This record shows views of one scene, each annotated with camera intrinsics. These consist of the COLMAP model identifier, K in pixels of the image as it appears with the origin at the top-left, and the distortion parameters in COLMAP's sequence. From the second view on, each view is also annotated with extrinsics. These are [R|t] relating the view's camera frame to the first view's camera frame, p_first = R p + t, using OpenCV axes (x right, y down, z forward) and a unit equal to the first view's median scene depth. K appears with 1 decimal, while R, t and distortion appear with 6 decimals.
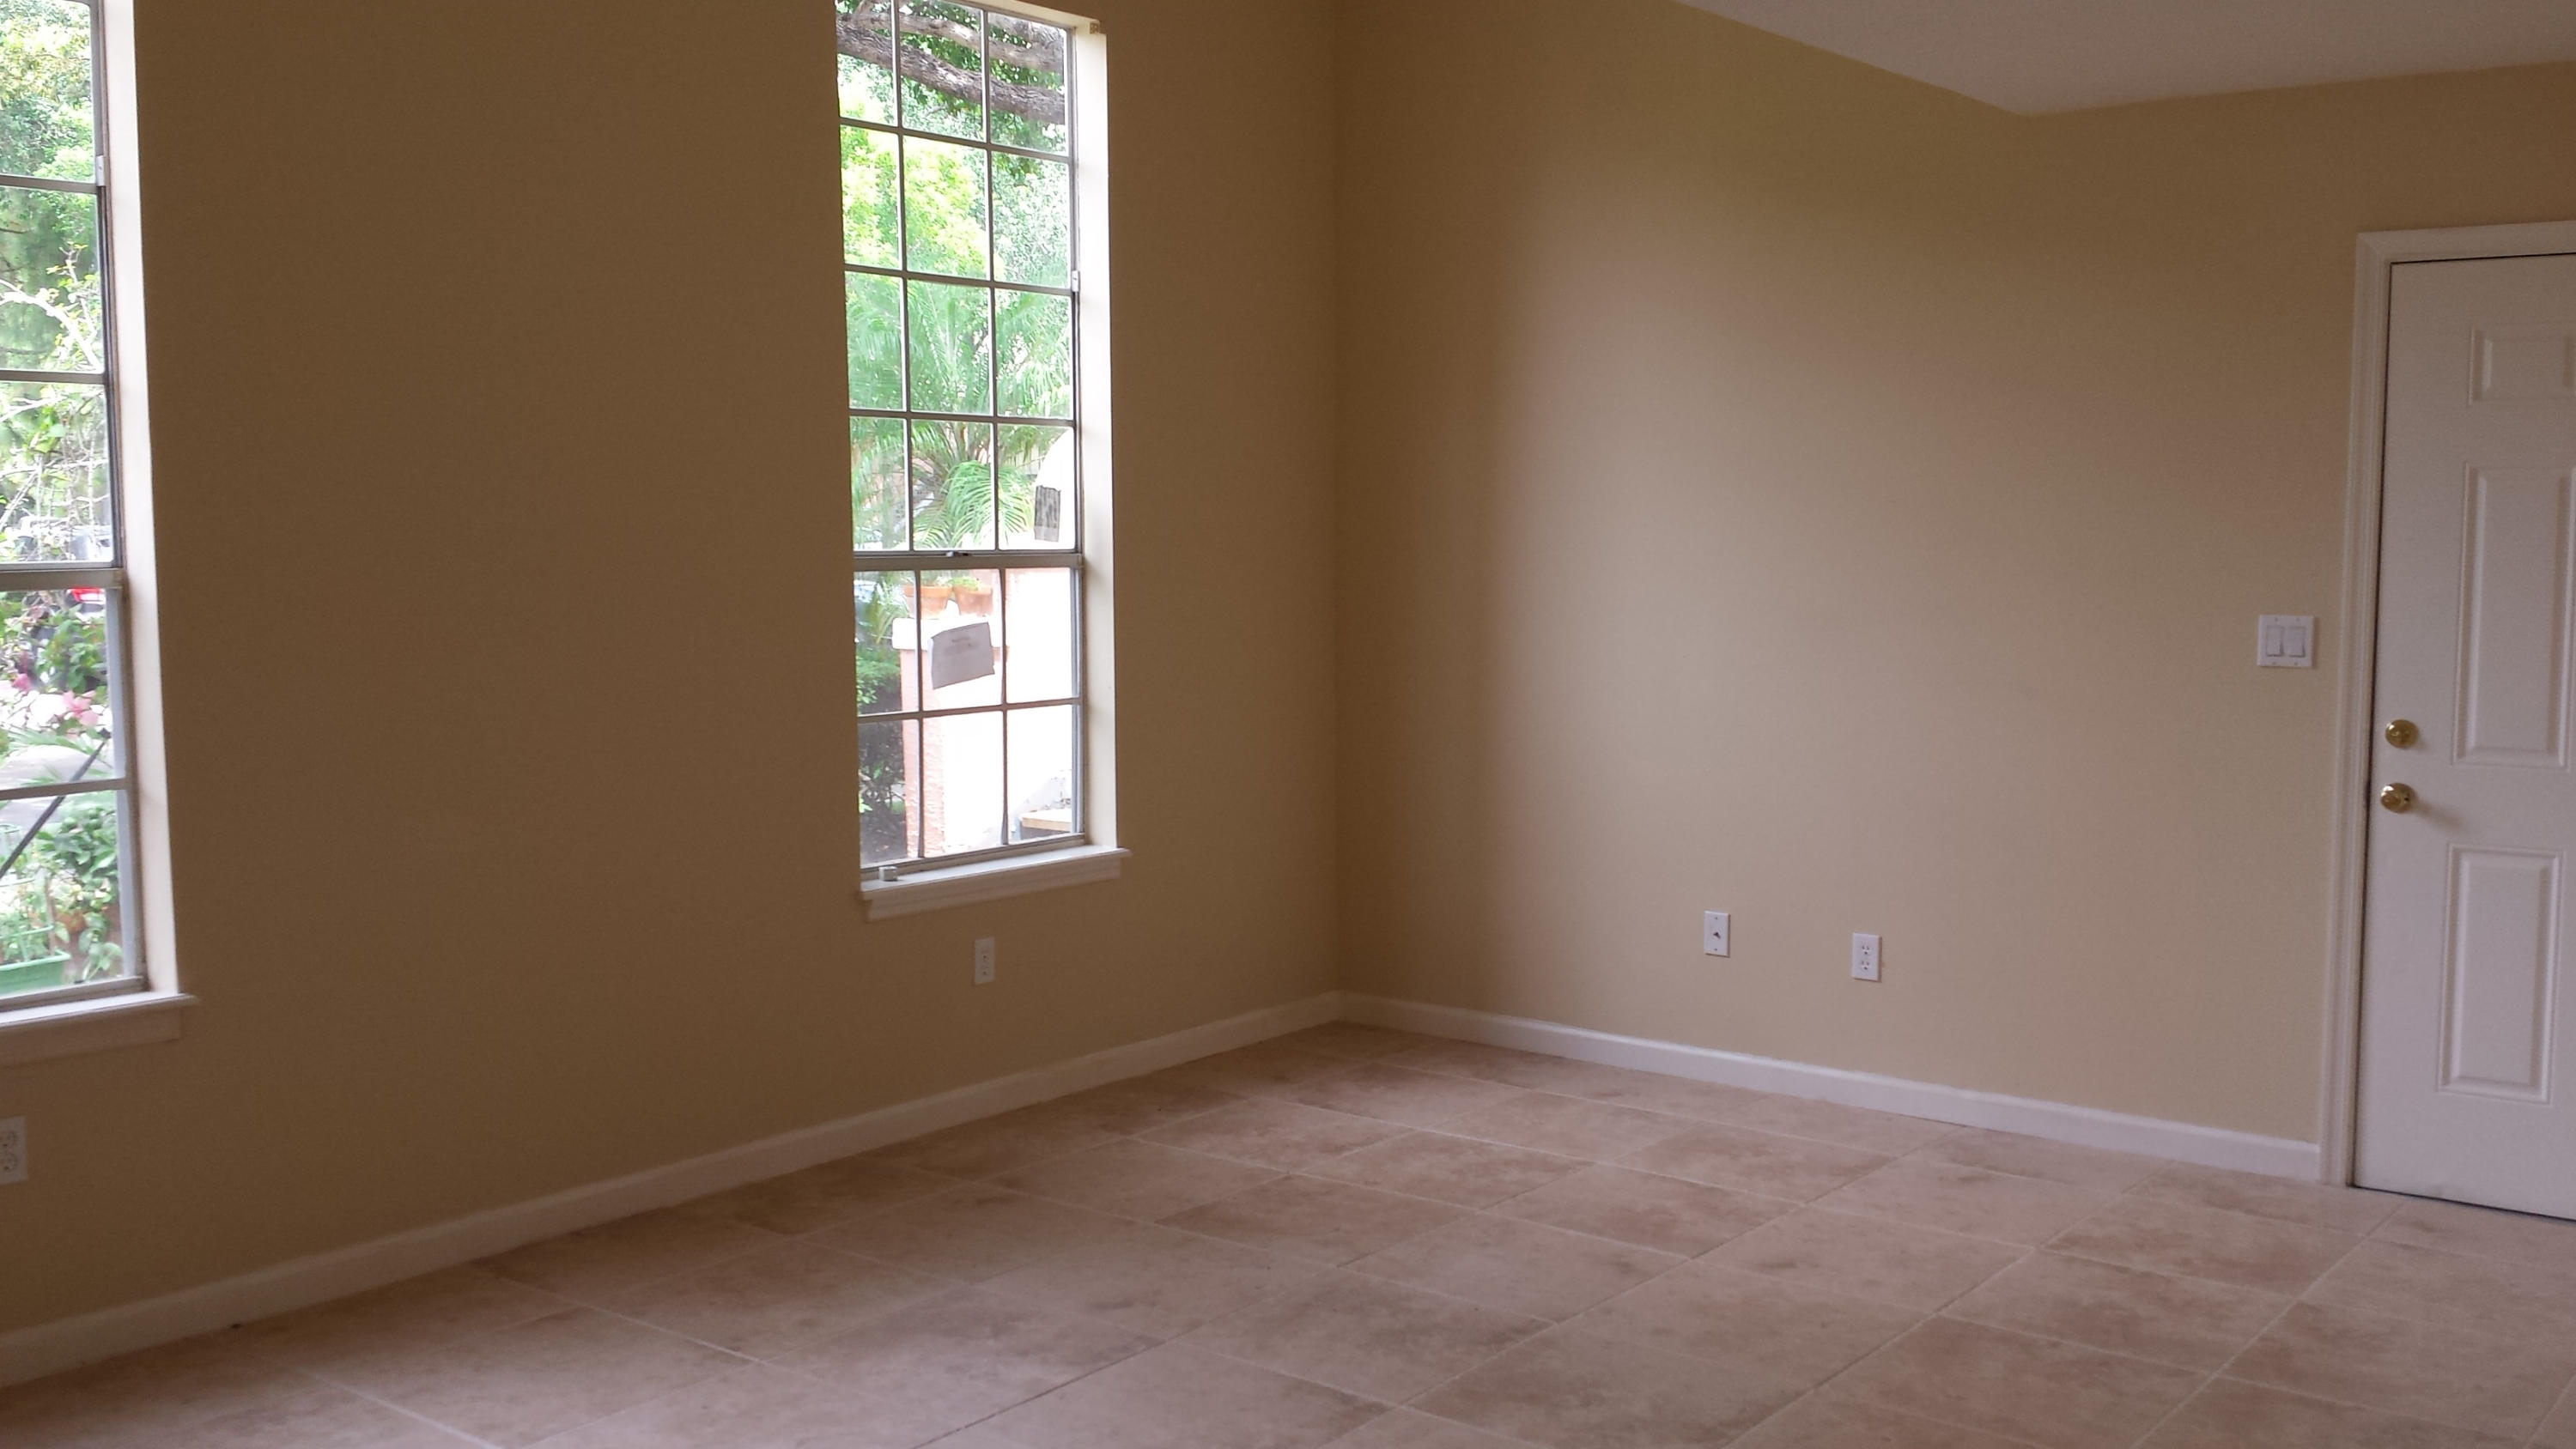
lens RADIAL K [[2416.4, 0, 1406.5], [0, 2416.4, 699.6], [0, 0, 1]] dist [0.046858, 0.000000]
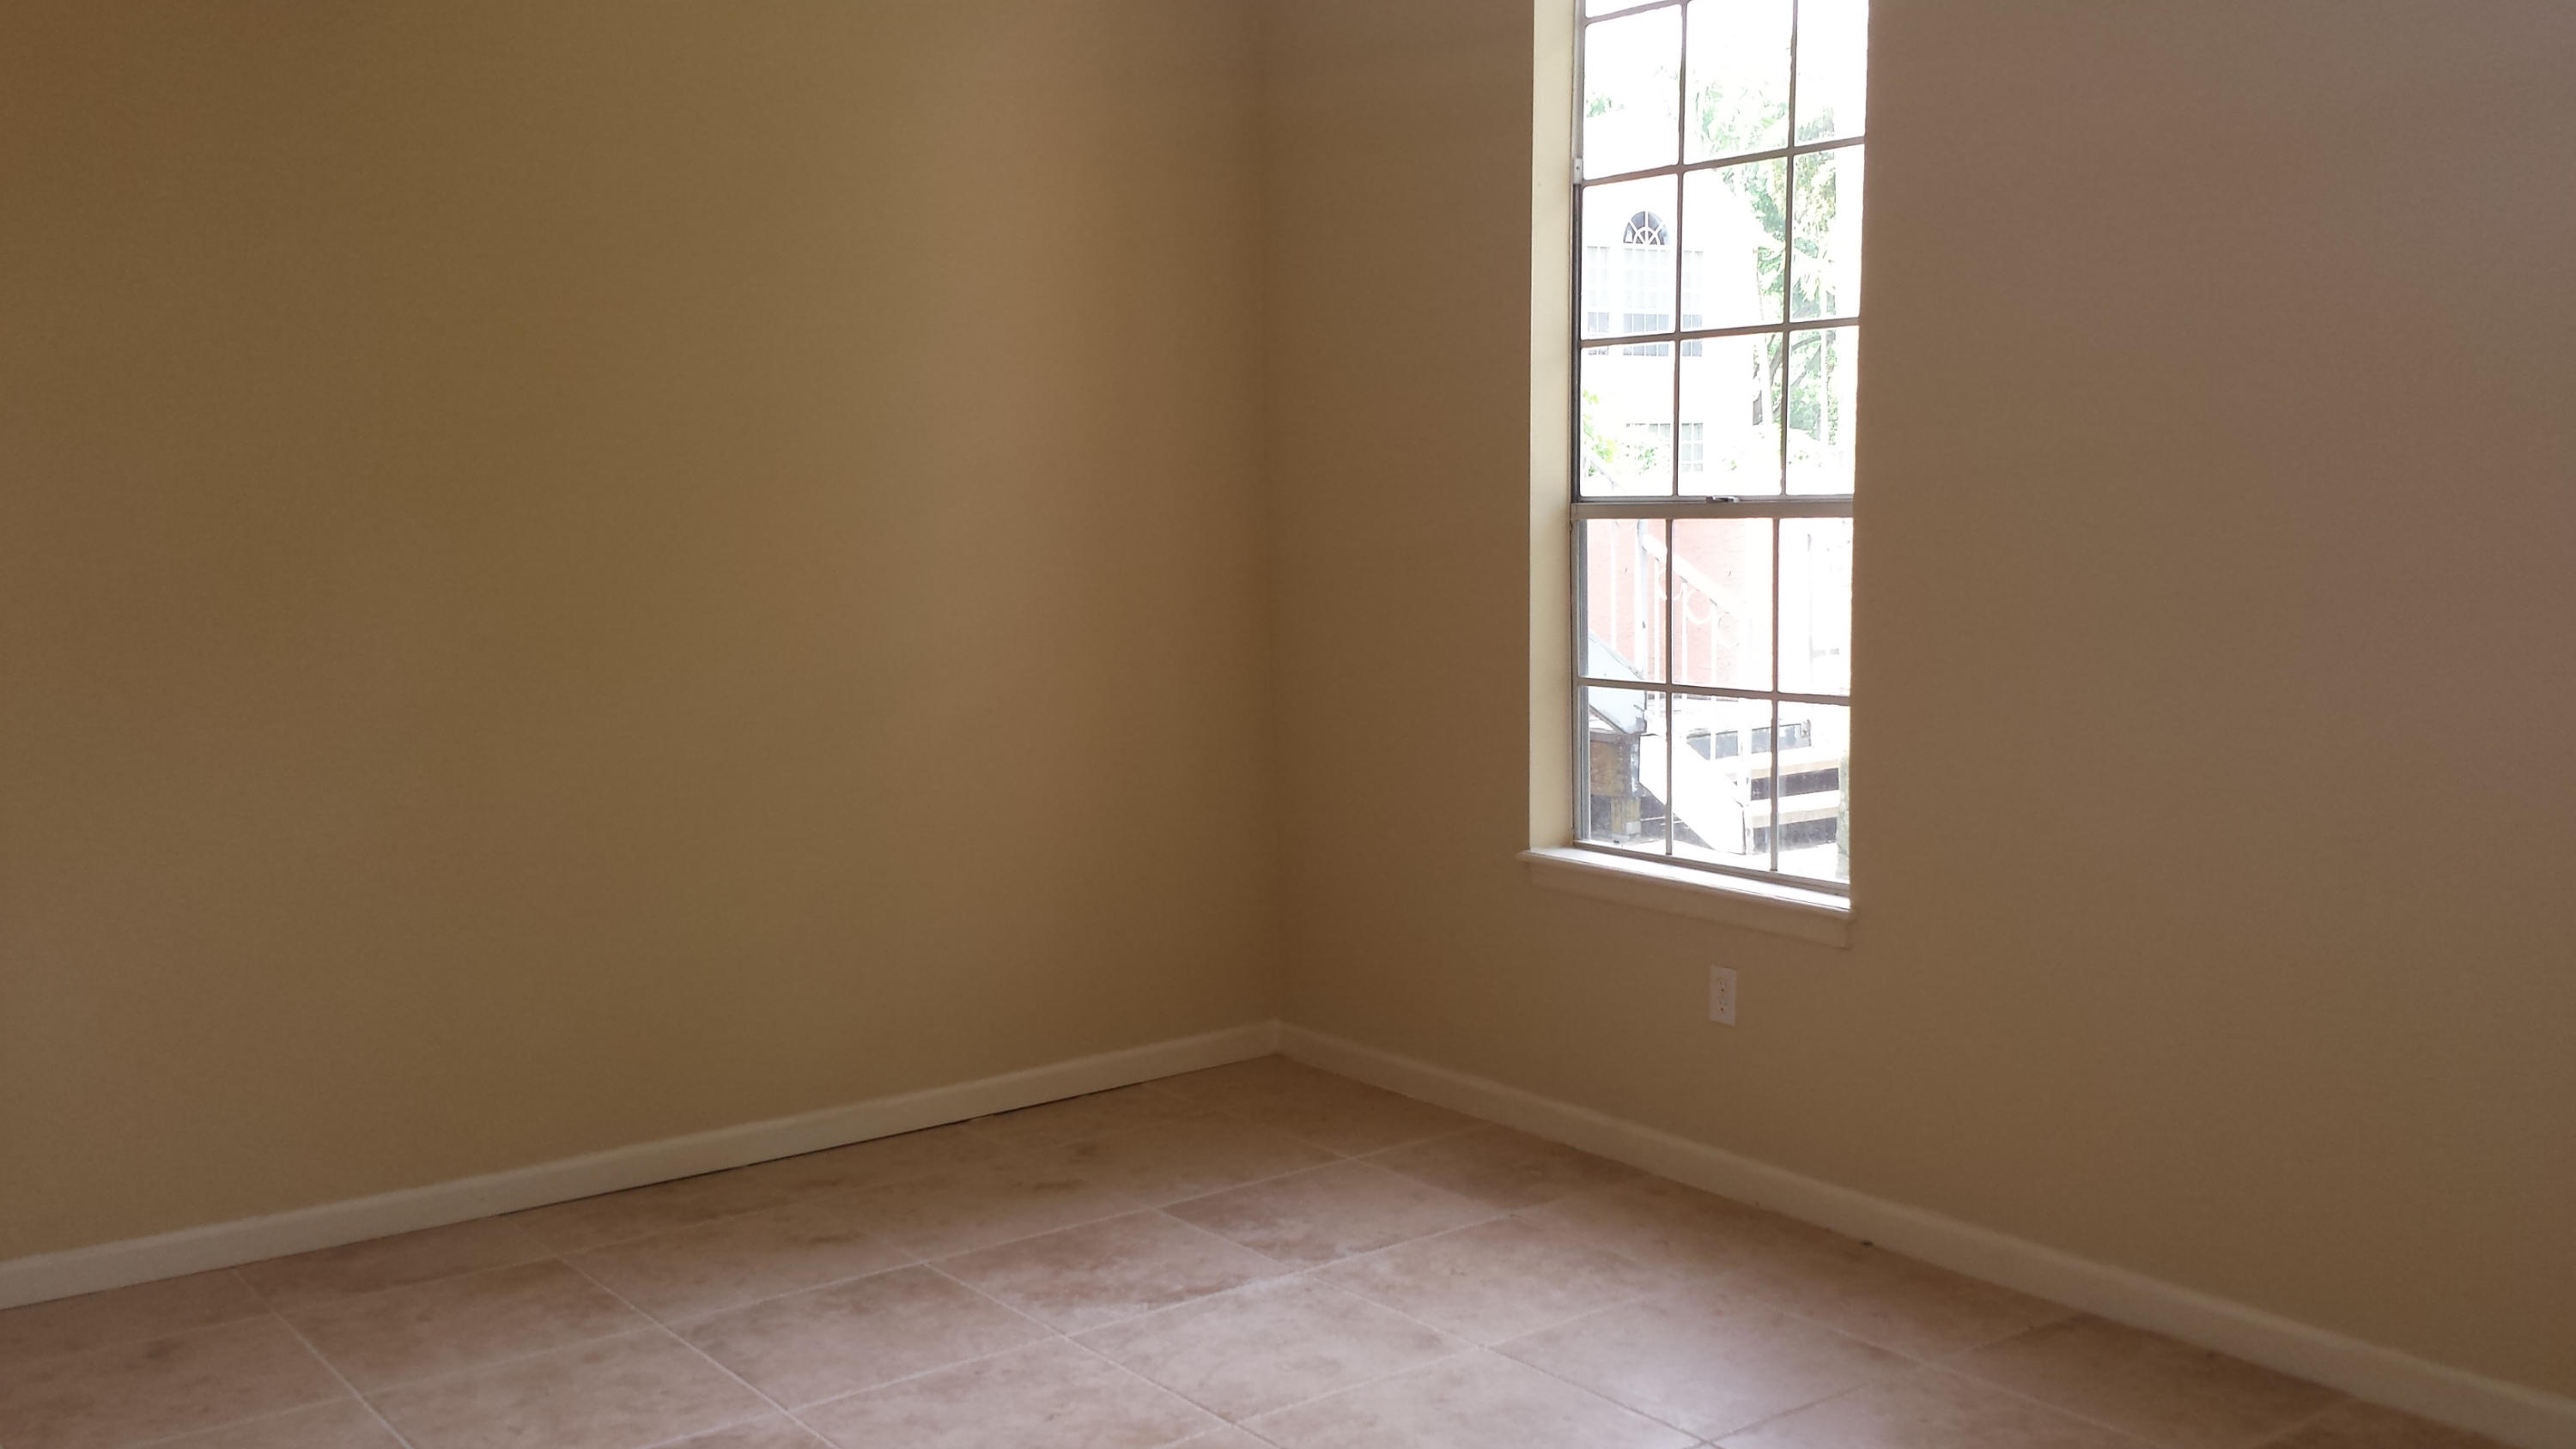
lens RADIAL K [[2416.4, 0, 1302.8], [0, 2416.4, 732.5], [0, 0, 1]] dist [0.046858, 0.000000]
pose [[-0.319383, 0.093692, -0.942983, 0.413311], [-0.058892, 0.991214, 0.118431, -0.046558], [0.945794, 0.093359, -0.311059, 0.842880]]
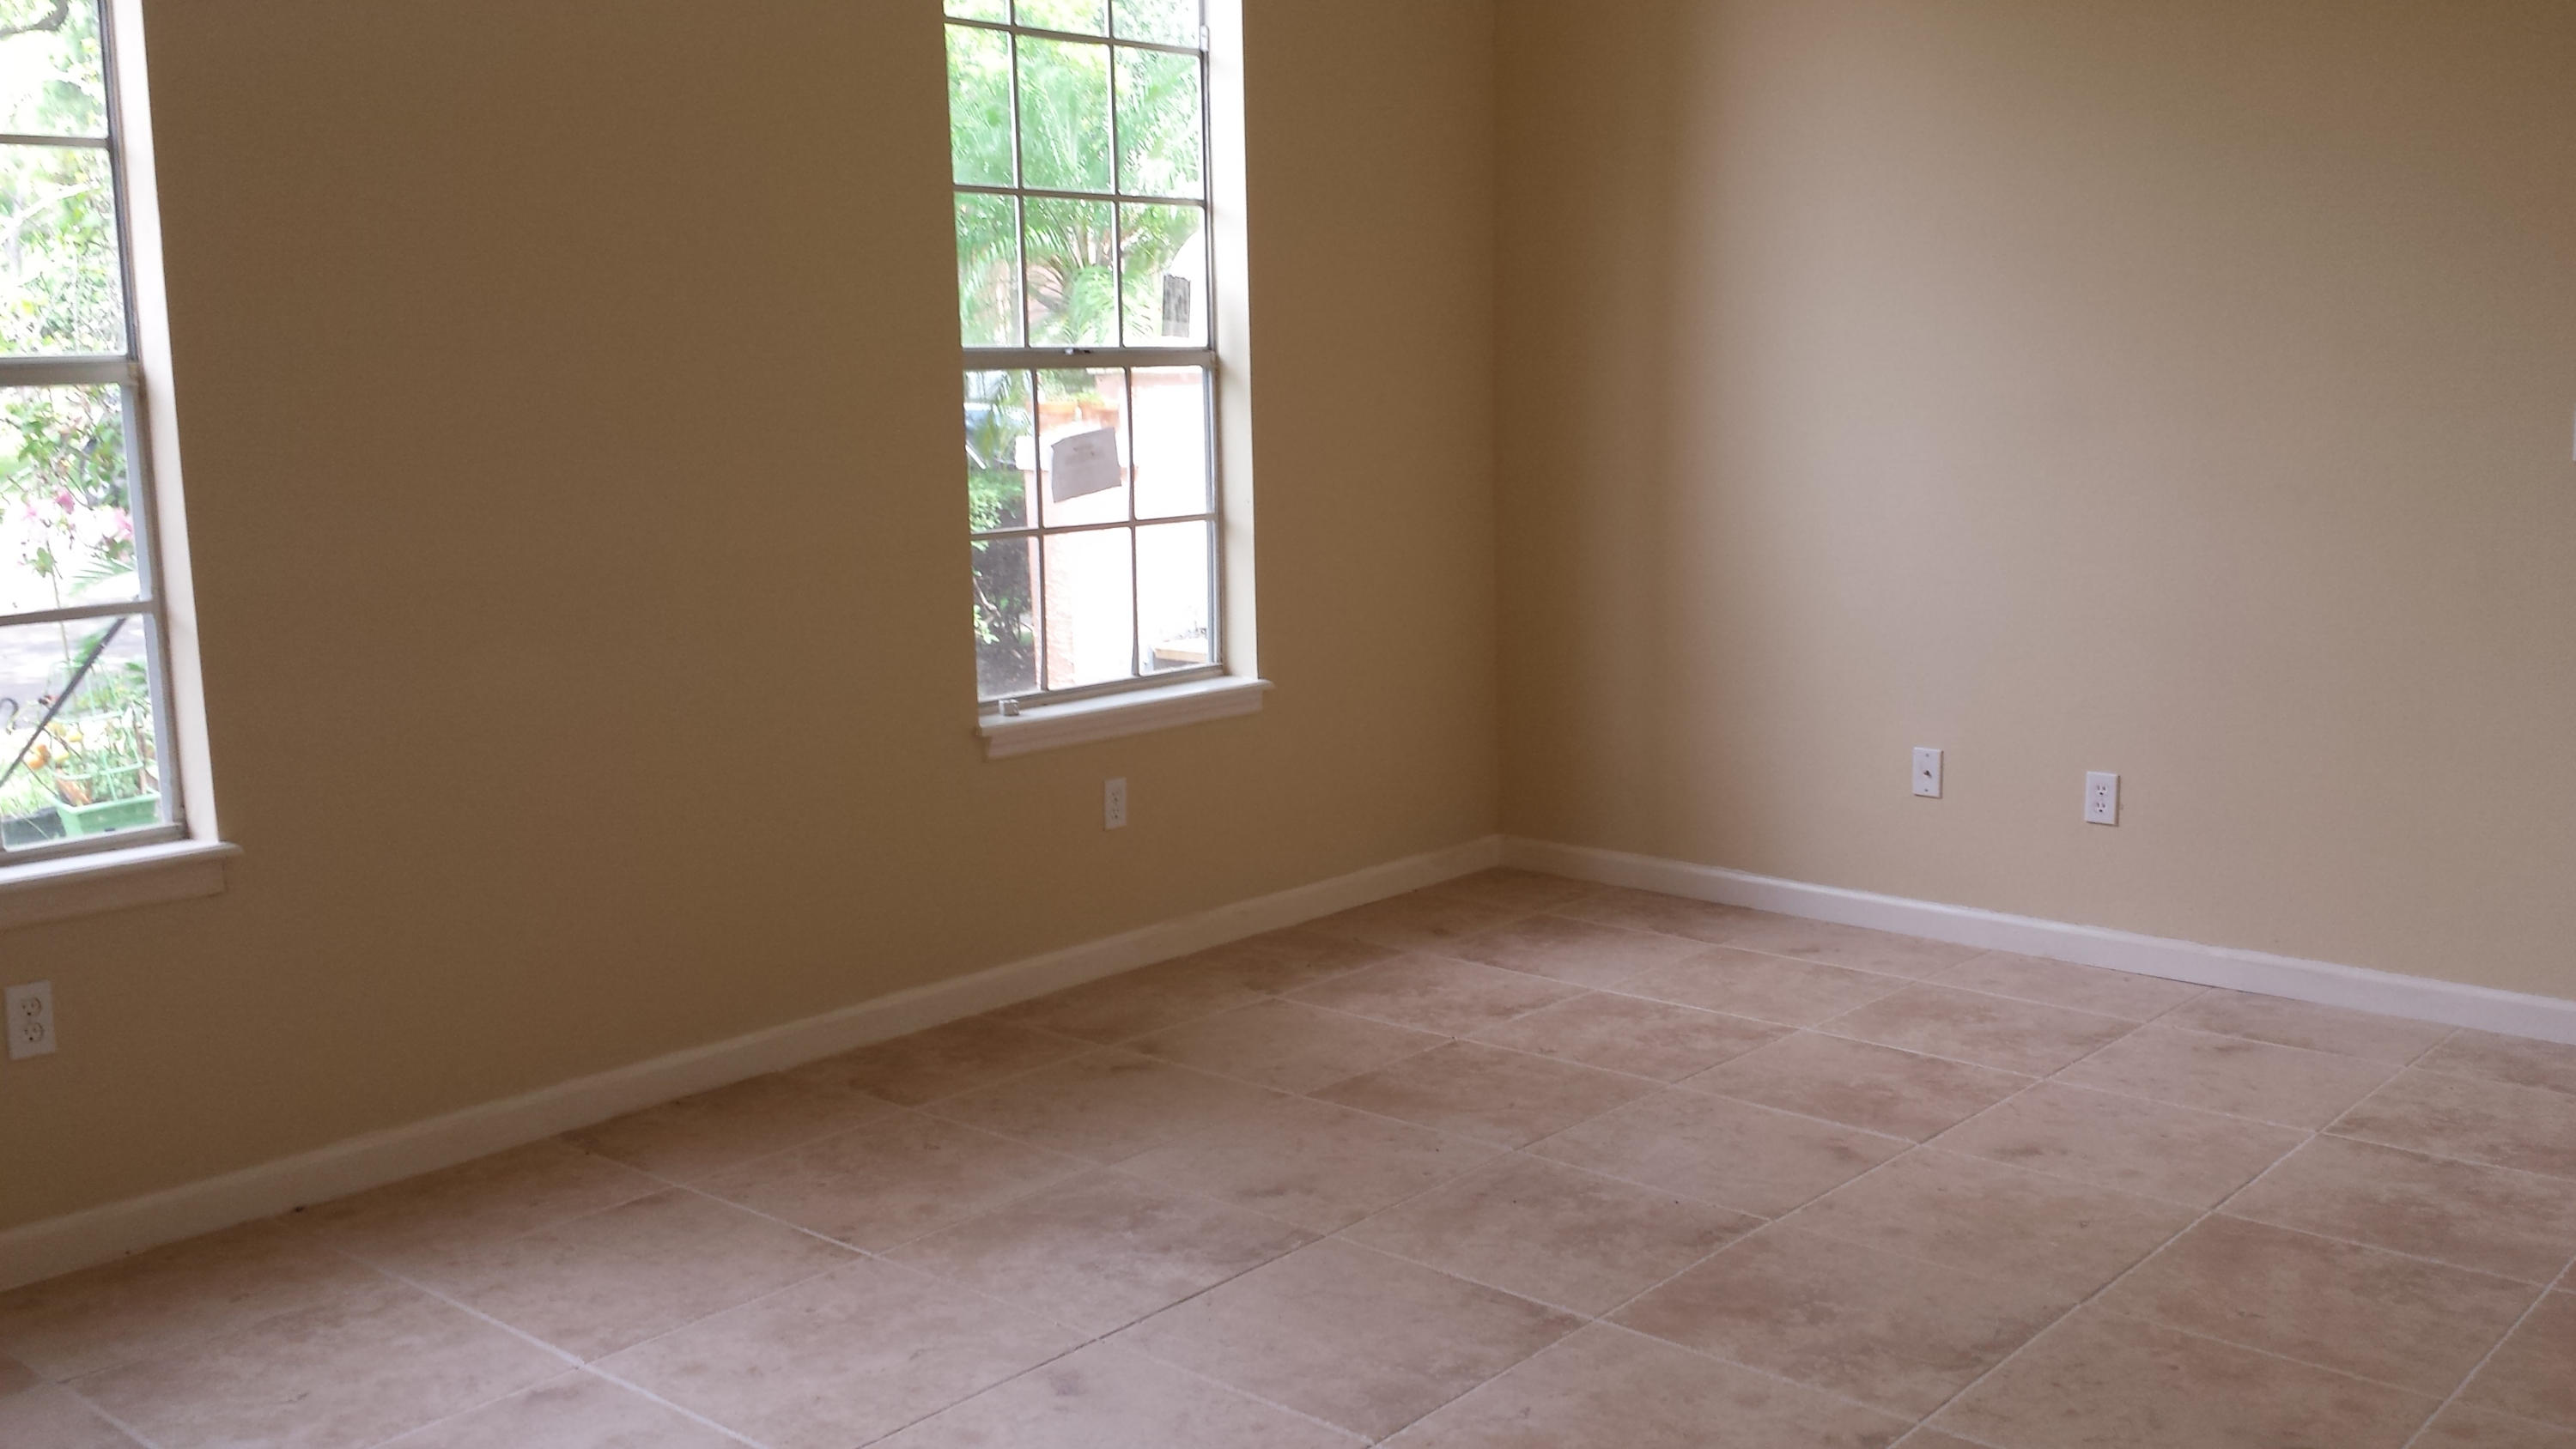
lens RADIAL K [[2416.4, 0, 1329.4], [0, 2416.4, 724.0], [0, 0, 1]] dist [0.046858, 0.000000]
pose [[0.996269, -0.002993, -0.086255, -0.017948], [0.009754, 0.996900, 0.078072, 0.009165], [0.085754, -0.078622, 0.993209, 0.120785]]
